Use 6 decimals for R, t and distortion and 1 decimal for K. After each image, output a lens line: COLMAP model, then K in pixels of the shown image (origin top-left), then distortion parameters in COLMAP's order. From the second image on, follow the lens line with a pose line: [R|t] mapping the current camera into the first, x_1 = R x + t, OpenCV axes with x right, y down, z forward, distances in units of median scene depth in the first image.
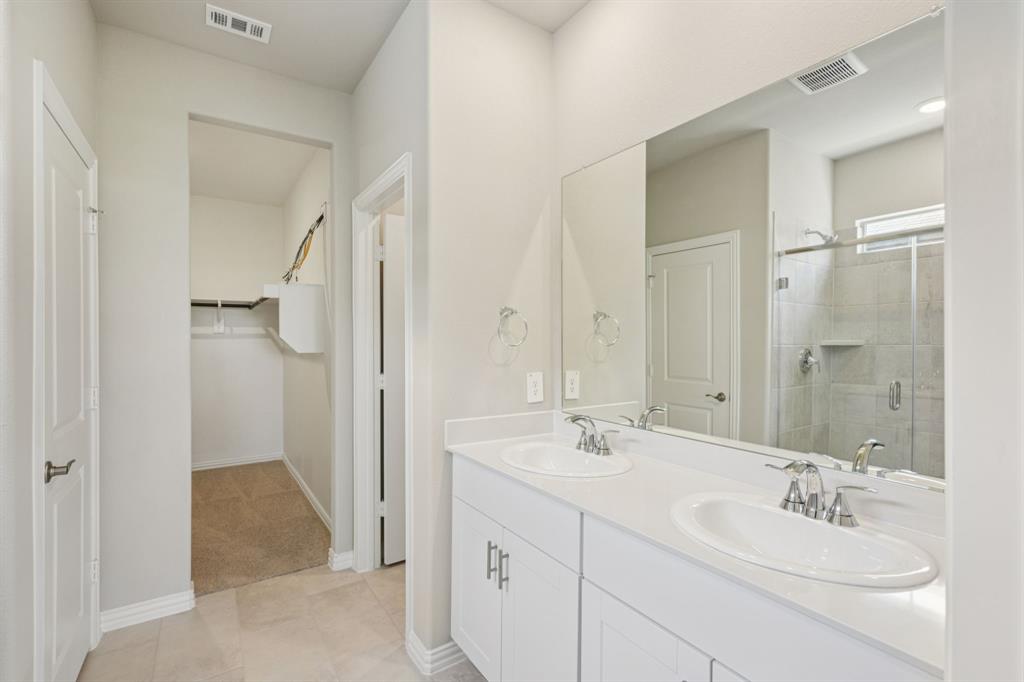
lens RADIAL K [[465.2, 0, 509.4], [0, 465.2, 343.3], [0, 0, 1]] dist [-0.005707, -0.000372]
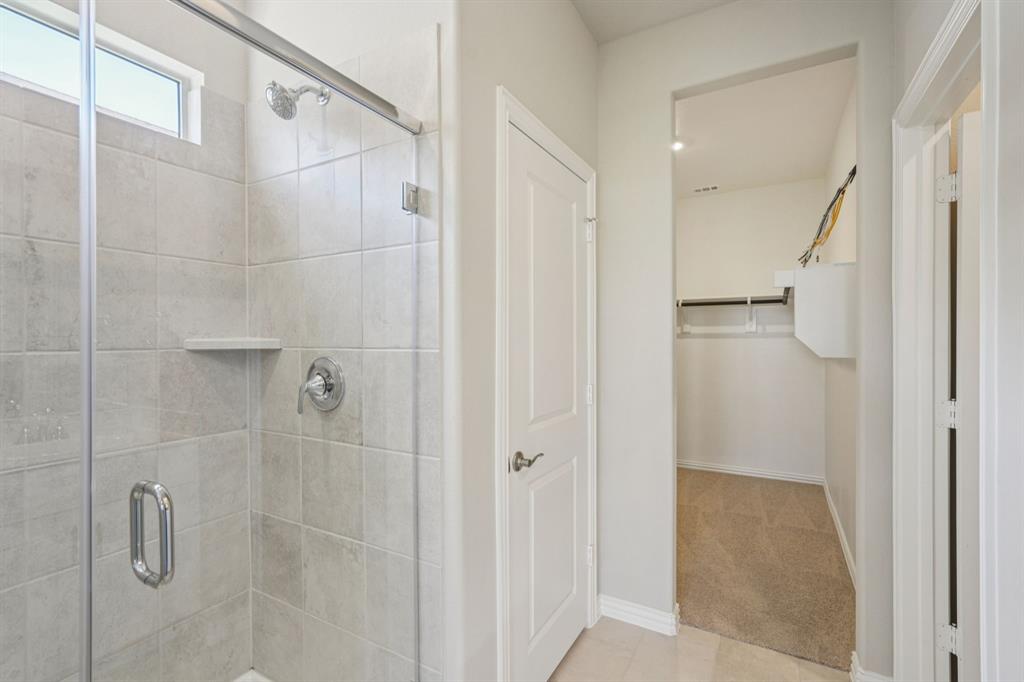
lens RADIAL K [[461.3, 0, 520.7], [0, 461.3, 341.1], [0, 0, 1]] dist [0.001184, 0.000298]
pose [[0.452063, 0.002713, -0.891982, -0.010602], [-0.004187, 0.999991, 0.000919, -0.004707], [0.891976, 0.003320, 0.452070, 0.276594]]
